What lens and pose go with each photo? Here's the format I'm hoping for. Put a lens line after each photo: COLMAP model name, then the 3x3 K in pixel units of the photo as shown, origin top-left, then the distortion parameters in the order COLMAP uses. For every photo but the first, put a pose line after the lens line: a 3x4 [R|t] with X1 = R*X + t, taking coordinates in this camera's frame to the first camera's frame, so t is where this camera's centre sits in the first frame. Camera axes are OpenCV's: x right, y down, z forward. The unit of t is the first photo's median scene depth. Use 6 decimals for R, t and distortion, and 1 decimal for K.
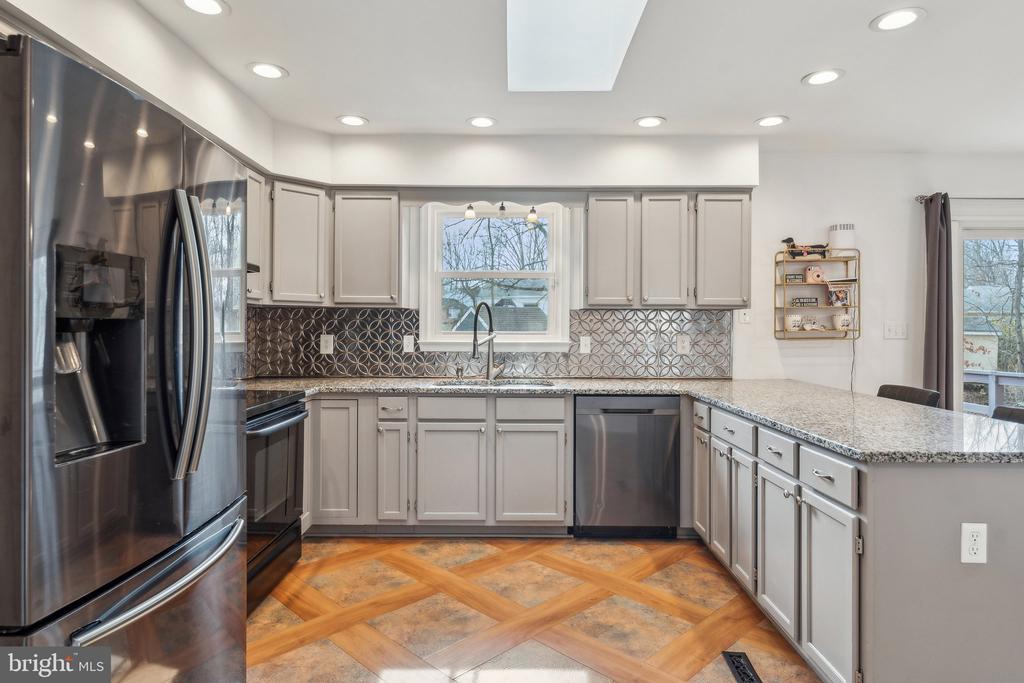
lens RADIAL K [[601.3, 0, 508.3], [0, 601.3, 323.1], [0, 0, 1]] dist [0.000195, 0.000433]
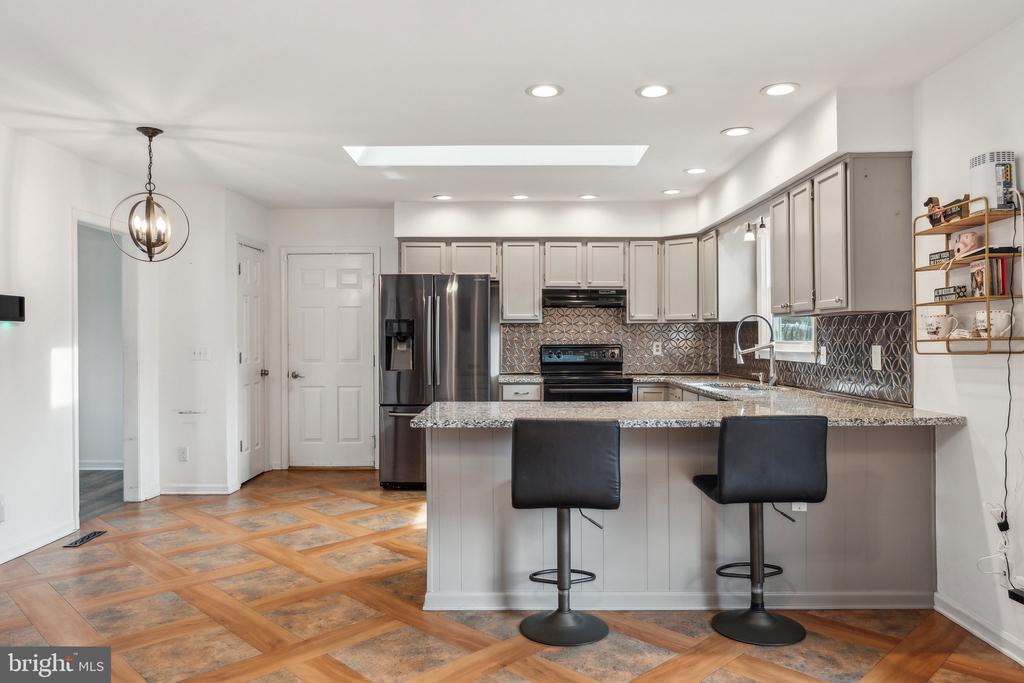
lens RADIAL K [[715.4, 0, 507.7], [0, 715.4, 341.9], [0, 0, 1]] dist [-0.007455, 0.004154]
pose [[-0.004470, 0.001011, -0.999989, 1.331699], [0.008717, 0.999962, 0.000972, 0.011057], [0.999952, -0.008712, -0.004479, 0.578804]]
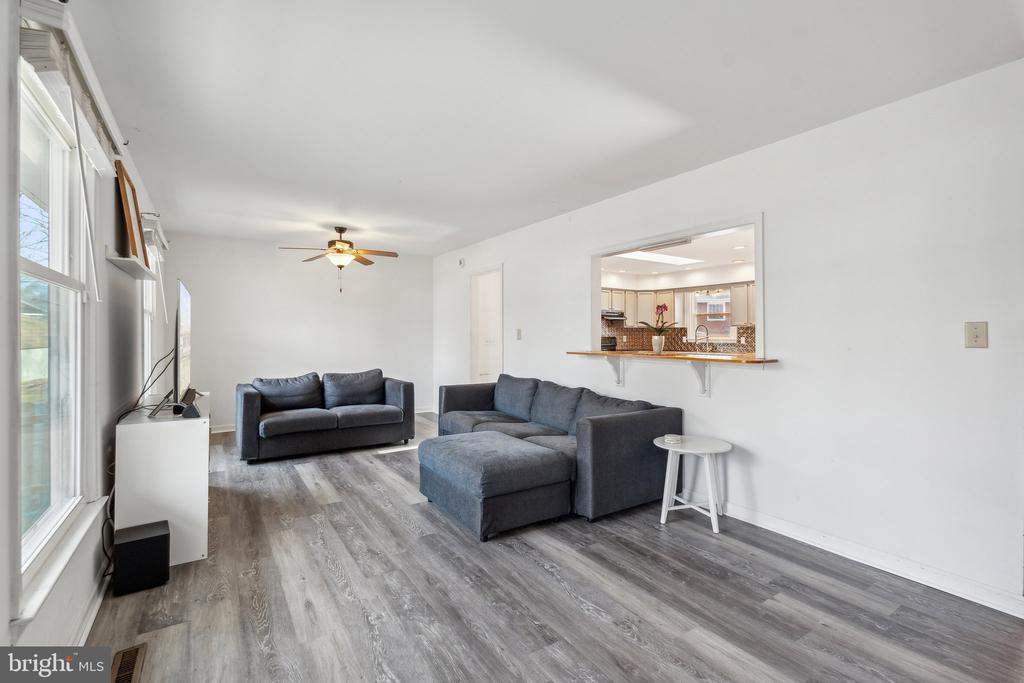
lens RADIAL K [[459.9, 0, 515.8], [0, 459.9, 337.6], [0, 0, 1]] dist [-0.004054, 0.001306]
pose [[0.558005, -0.000542, -0.829837, 1.347329], [0.008890, 0.999946, 0.005325, 0.006160], [0.829790, -0.010349, 0.557980, -1.013015]]
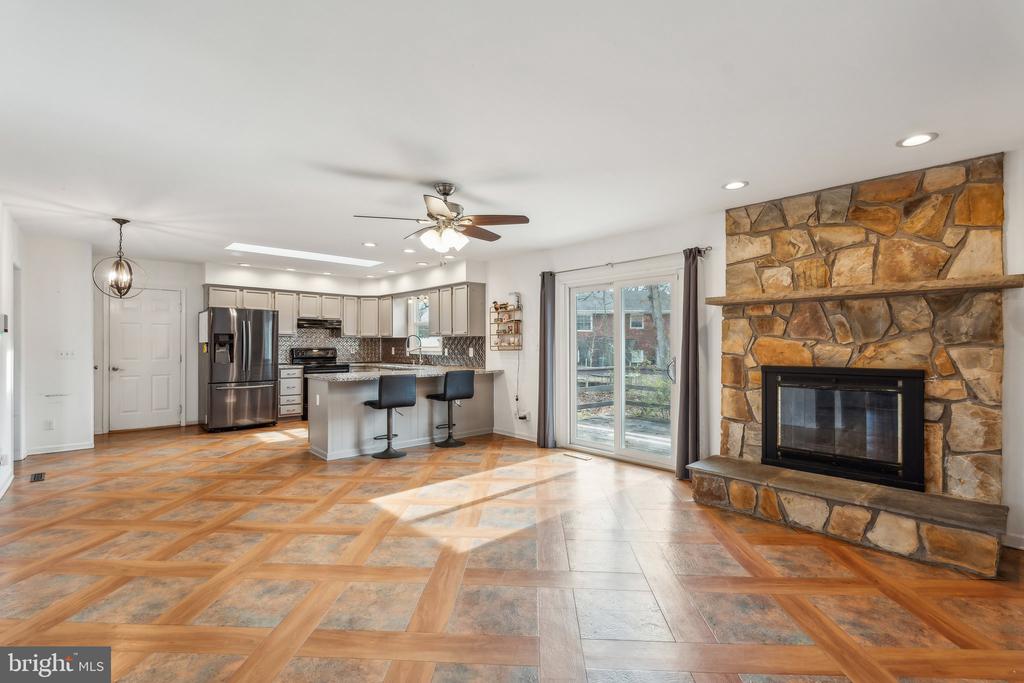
lens RADIAL K [[459.9, 0, 509.1], [0, 459.9, 342.5], [0, 0, 1]] dist [-0.004054, 0.001306]
pose [[0.673741, -0.005505, -0.738947, 1.788756], [0.004946, 0.999983, -0.002939, 0.006010], [0.738951, -0.001675, 0.673757, -0.037036]]
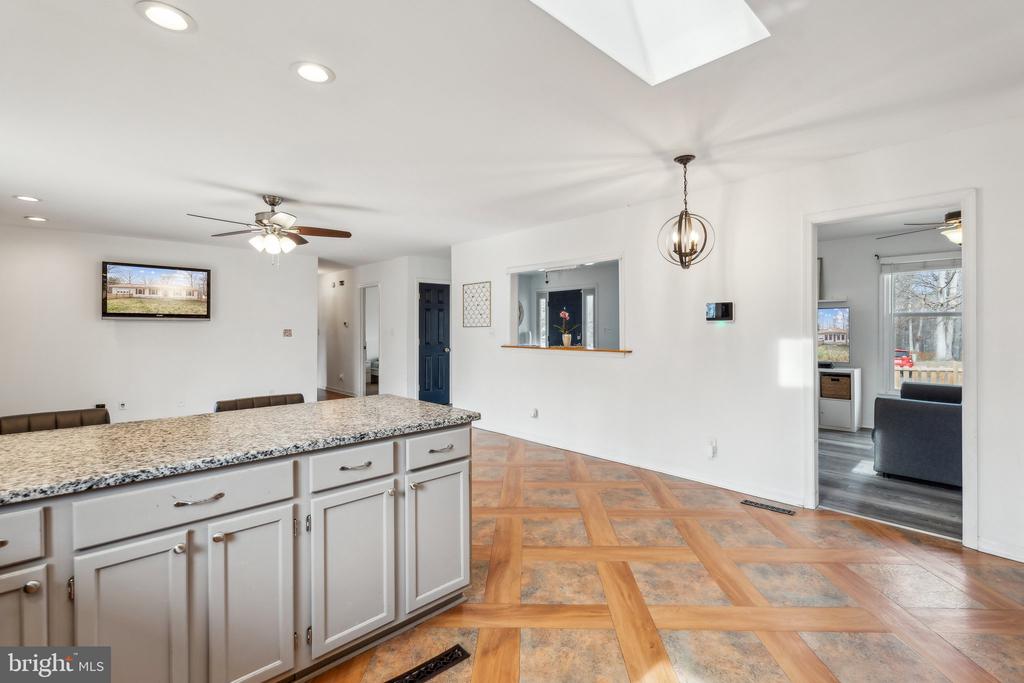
lens RADIAL K [[459.9, 0, 516.6], [0, 459.9, 328.5], [0, 0, 1]] dist [-0.004054, 0.001306]
pose [[-0.691363, -0.002581, 0.722503, -0.169050], [-0.004272, 0.999991, -0.000515, -0.006594], [-0.722495, -0.003443, -0.691367, 0.829953]]
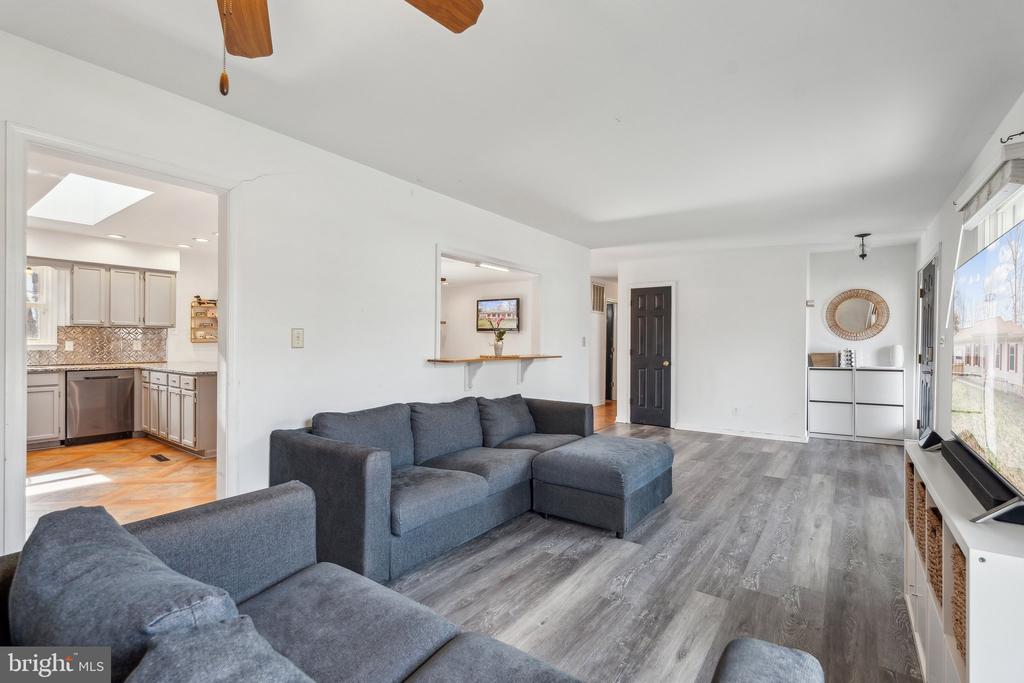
lens RADIAL K [[459.9, 0, 510.8], [0, 459.9, 344.1], [0, 0, 1]] dist [-0.004054, 0.001306]
pose [[0.587809, -0.005568, 0.808980, -0.224402], [-0.009474, 0.999860, 0.013766, -0.000751], [-0.808944, -0.015756, 0.587674, -0.948718]]
